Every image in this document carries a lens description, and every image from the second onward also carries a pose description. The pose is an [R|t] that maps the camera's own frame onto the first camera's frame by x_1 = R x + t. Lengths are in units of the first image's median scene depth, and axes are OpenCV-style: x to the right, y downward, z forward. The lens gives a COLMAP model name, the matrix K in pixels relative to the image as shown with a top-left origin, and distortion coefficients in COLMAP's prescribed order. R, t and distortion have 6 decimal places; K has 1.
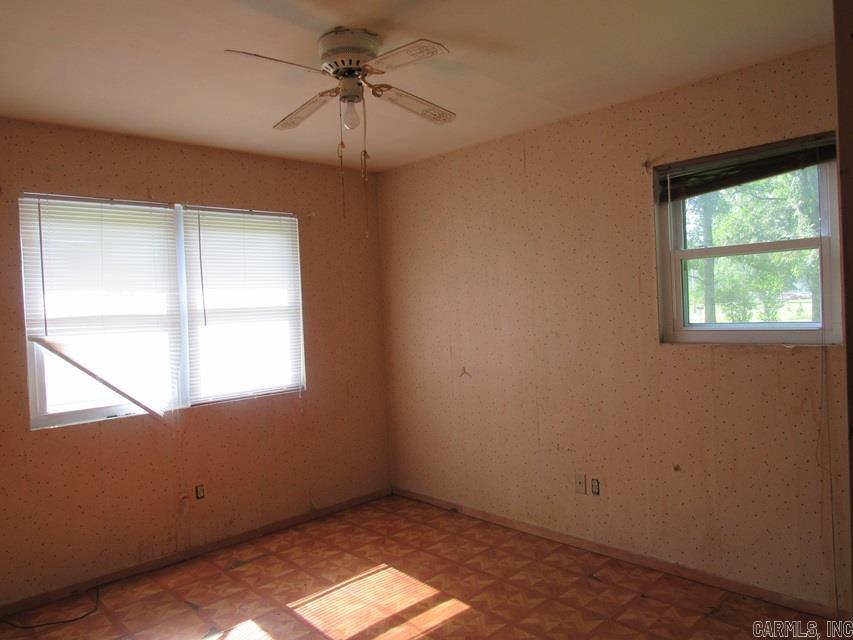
lens RADIAL K [[609.9, 0, 425.8], [0, 609.9, 320.4], [0, 0, 1]] dist [-0.035595, 0.008970]
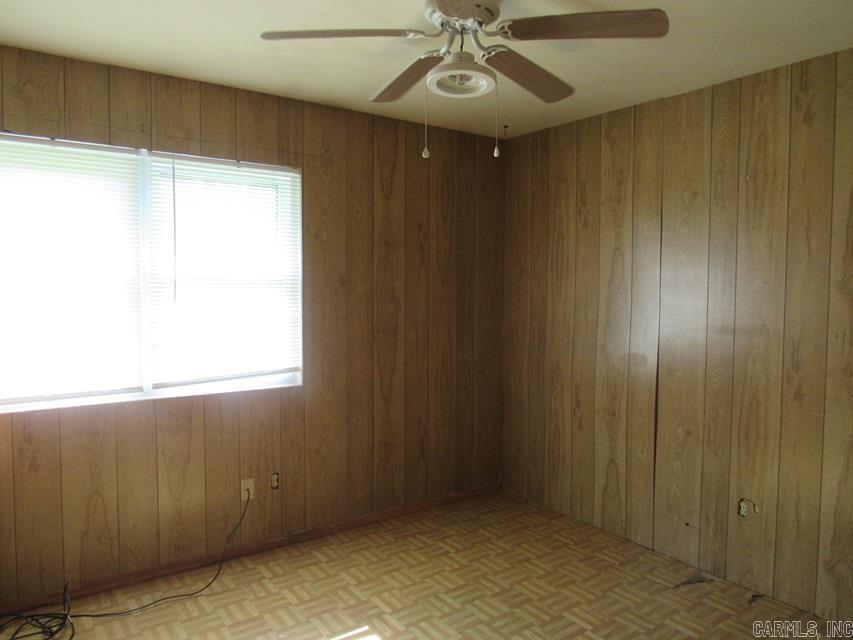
lens RADIAL K [[609.9, 0, 427.1], [0, 609.9, 318.2], [0, 0, 1]] dist [-0.035595, 0.008970]
pose [[0.982670, 0.068472, -0.172254, 0.131097], [-0.060946, 0.996956, 0.048615, -0.025186], [0.175058, -0.037274, 0.983852, 0.244890]]
